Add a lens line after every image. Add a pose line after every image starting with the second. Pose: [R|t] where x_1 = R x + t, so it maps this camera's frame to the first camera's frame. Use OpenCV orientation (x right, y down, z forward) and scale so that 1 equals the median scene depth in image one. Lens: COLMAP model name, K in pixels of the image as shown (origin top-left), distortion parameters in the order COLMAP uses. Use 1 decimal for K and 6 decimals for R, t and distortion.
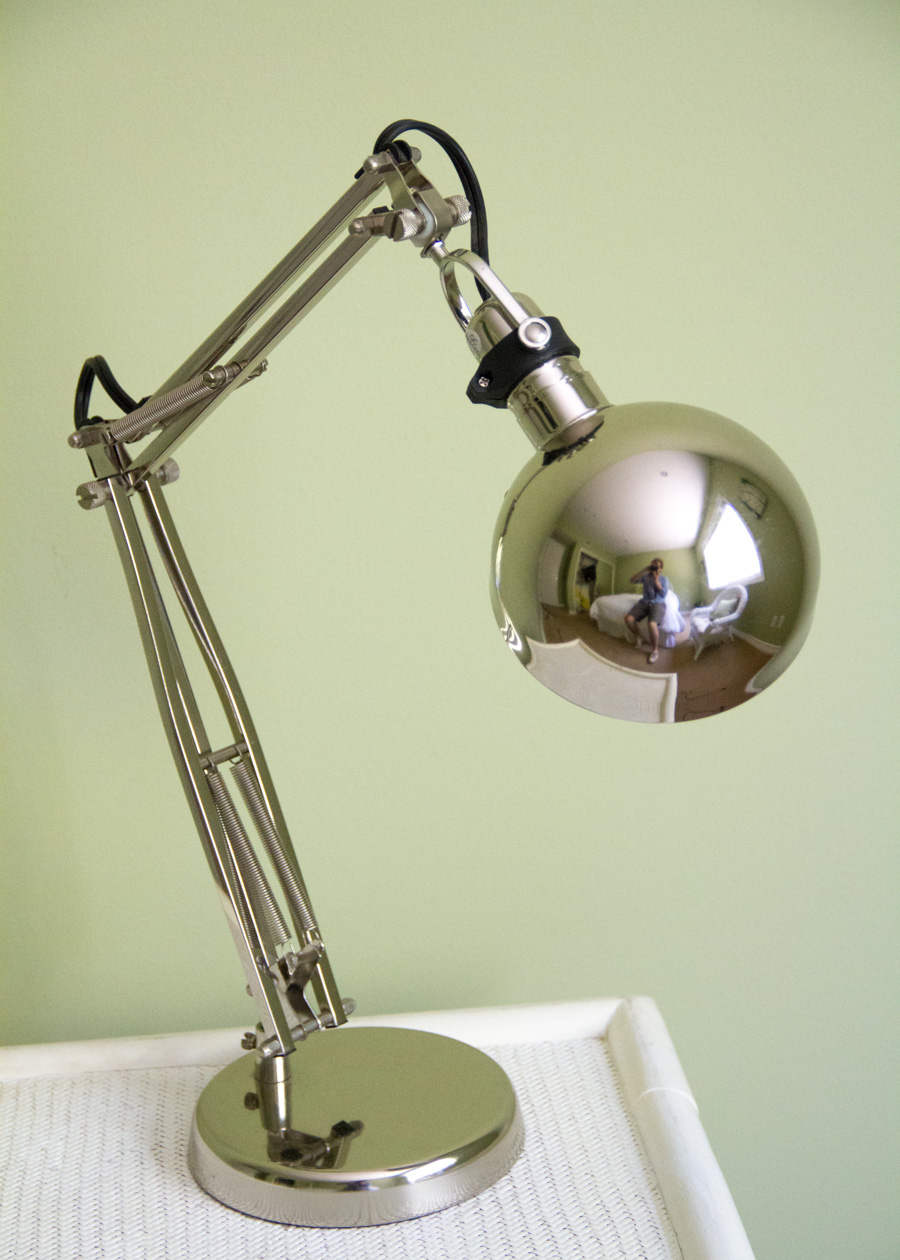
lens RADIAL K [[3052.3, 0, 449.7], [0, 3052.3, 659.9], [0, 0, 1]] dist [0.311267, 0.254647]
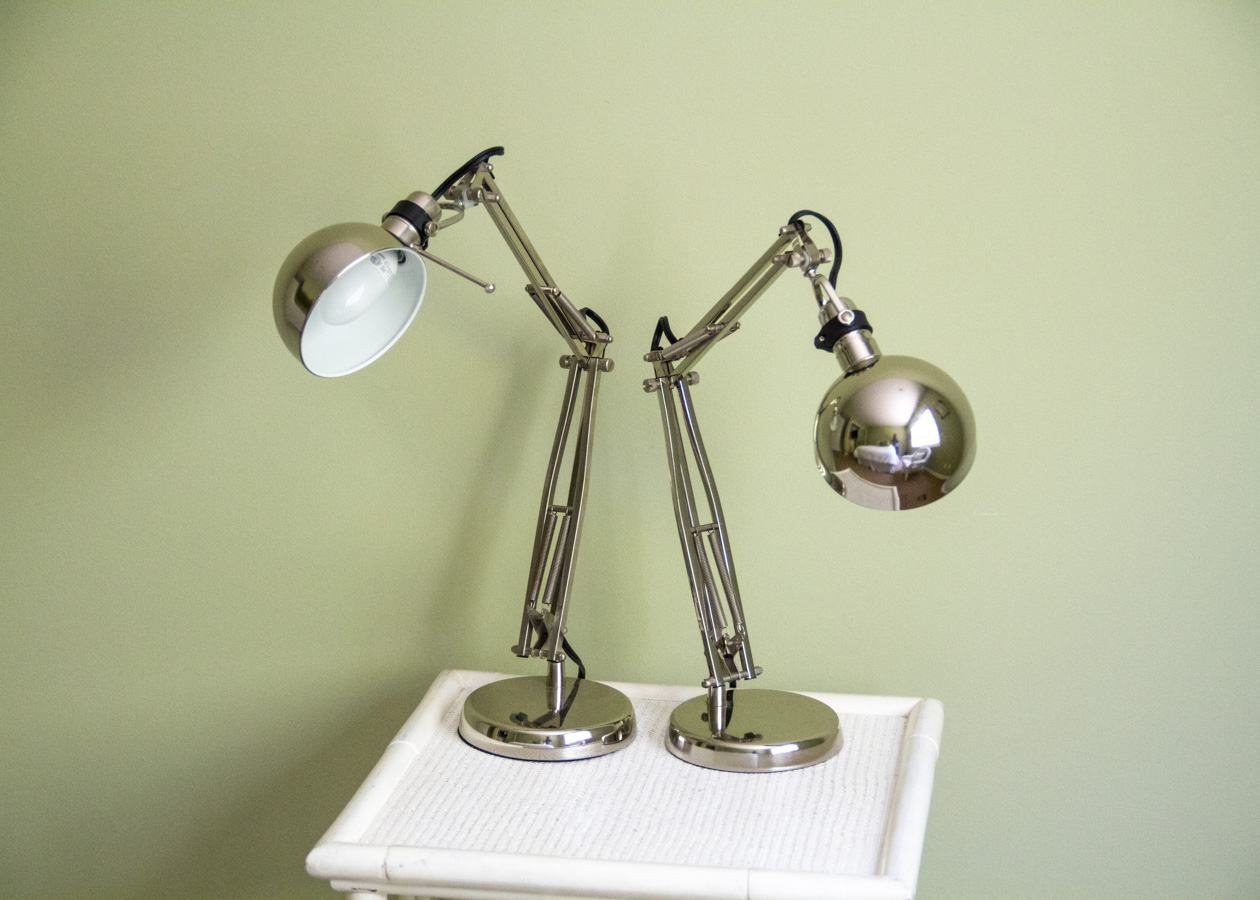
lens RADIAL K [[3020.5, 0, 630.0], [0, 3020.5, 450.0], [0, 0, 1]] dist [0.802971, 0.017566]
pose [[0.970901, 0.099478, -0.217844, 0.328968], [-0.116516, 0.990941, -0.066783, 0.131053], [0.209228, 0.090222, 0.973696, -0.977699]]
